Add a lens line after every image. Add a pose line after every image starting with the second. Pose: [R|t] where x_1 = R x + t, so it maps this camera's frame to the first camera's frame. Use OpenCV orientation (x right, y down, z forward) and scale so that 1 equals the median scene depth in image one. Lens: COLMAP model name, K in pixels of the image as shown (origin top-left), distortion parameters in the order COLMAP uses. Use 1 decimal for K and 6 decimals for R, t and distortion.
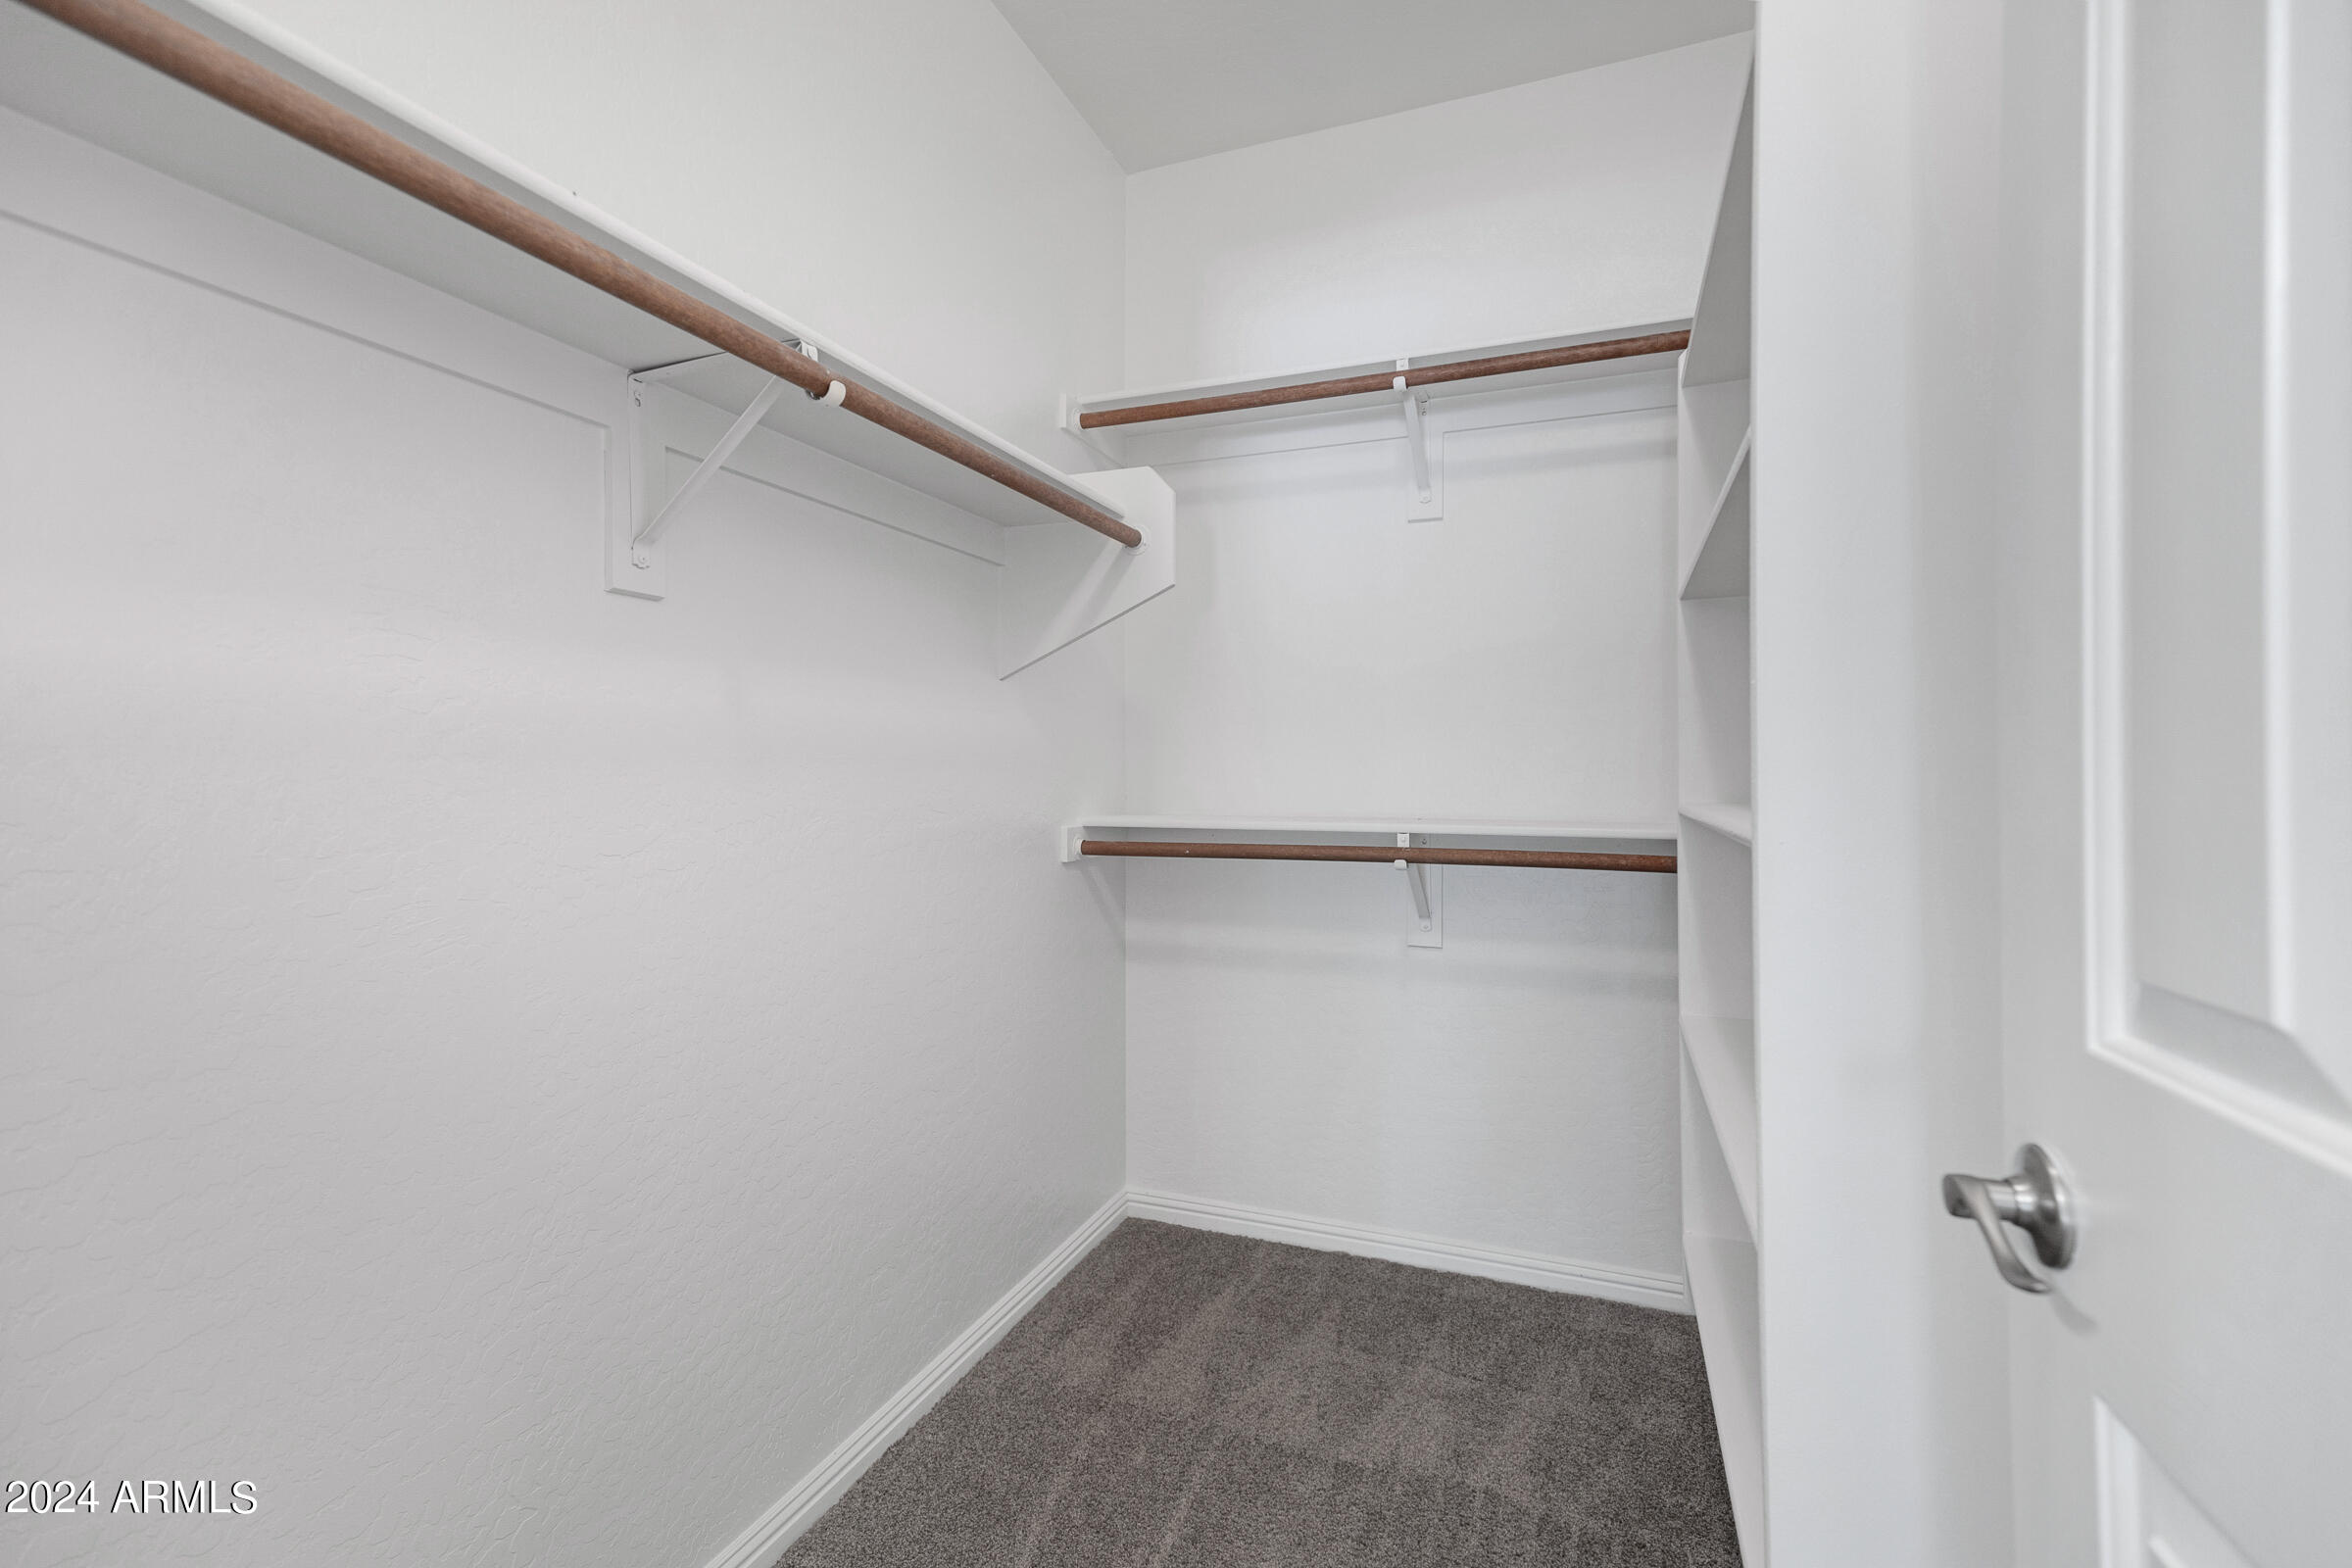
lens RADIAL K [[1066.4, 0, 1160.5], [0, 1066.4, 785.9], [0, 0, 1]] dist [0.004853, 0.000164]
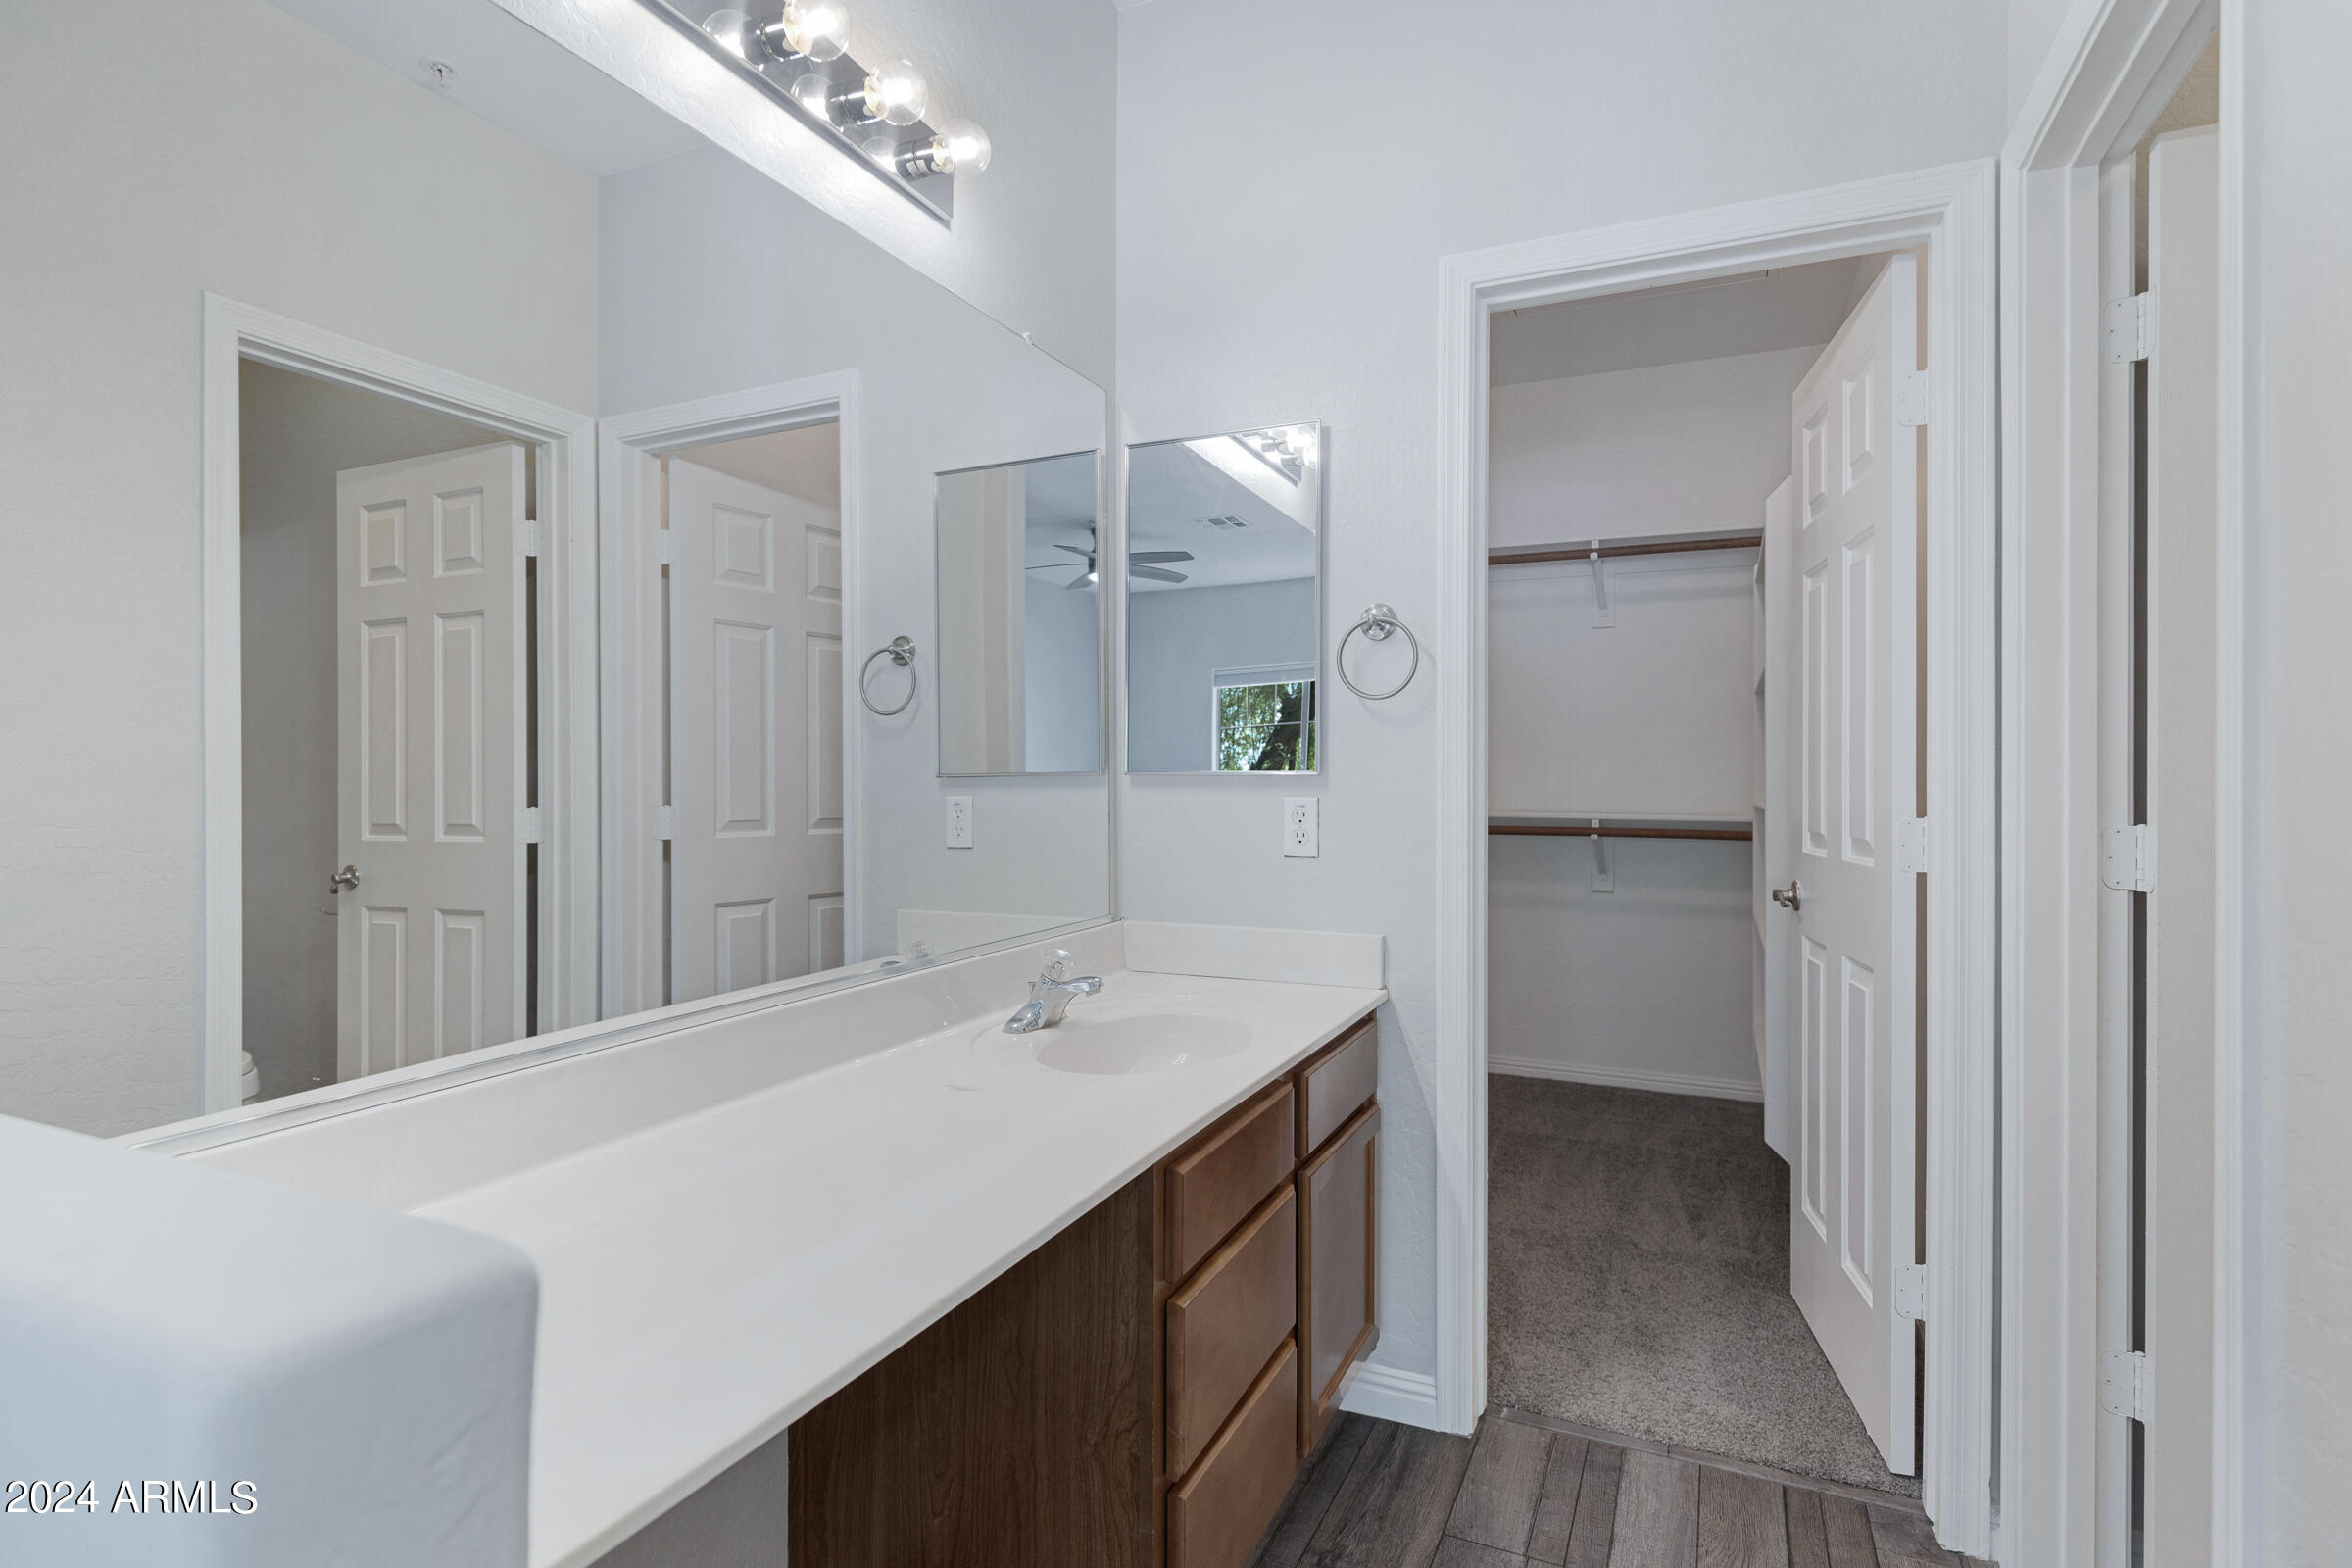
lens RADIAL K [[1158.9, 0, 1177.1], [0, 1158.9, 781.1], [0, 0, 1]] dist [0.001833, -0.001196]
pose [[0.998477, 0.004461, -0.054986, -0.346549], [-0.004081, 0.999967, 0.007020, -0.028164], [0.055016, -0.006785, 0.998462, -0.914054]]
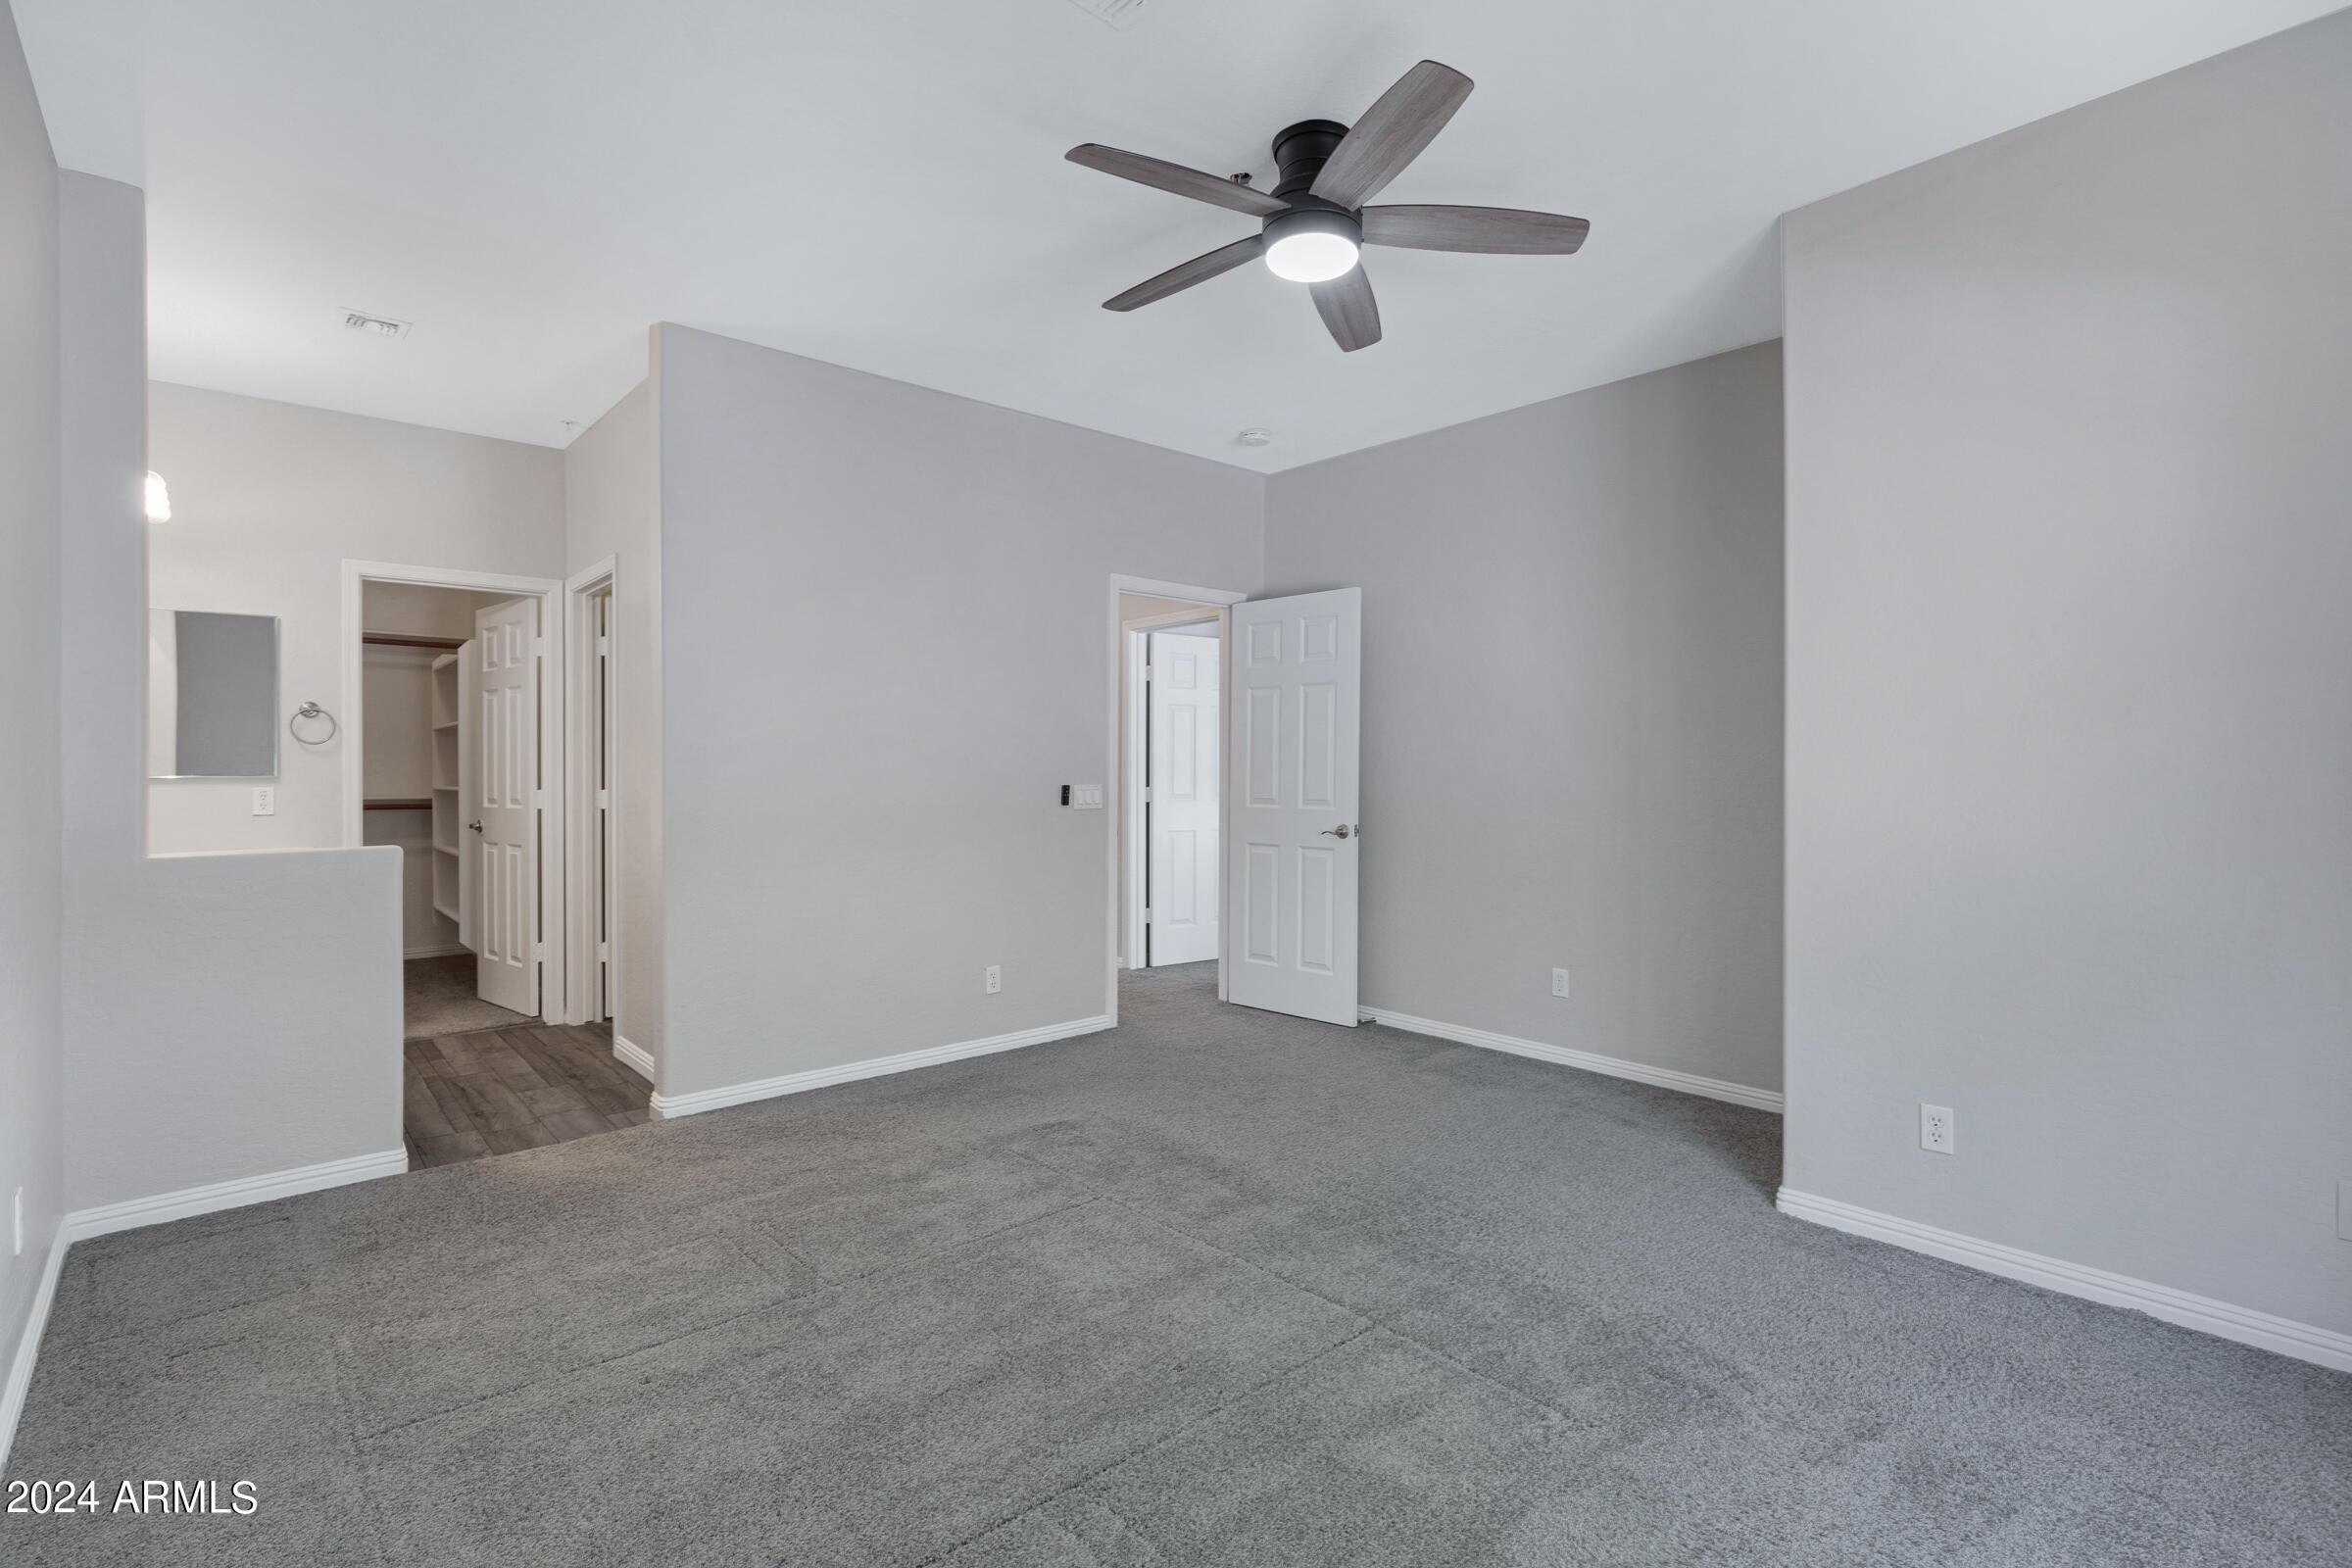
lens RADIAL K [[1066.4, 0, 1163.1], [0, 1066.4, 774.7], [0, 0, 1]] dist [0.004853, 0.000164]
pose [[0.450004, -0.001706, 0.893025, -1.268513], [-0.007264, 0.999958, 0.005570, -0.052823], [-0.892997, -0.008994, 0.449973, -2.226400]]
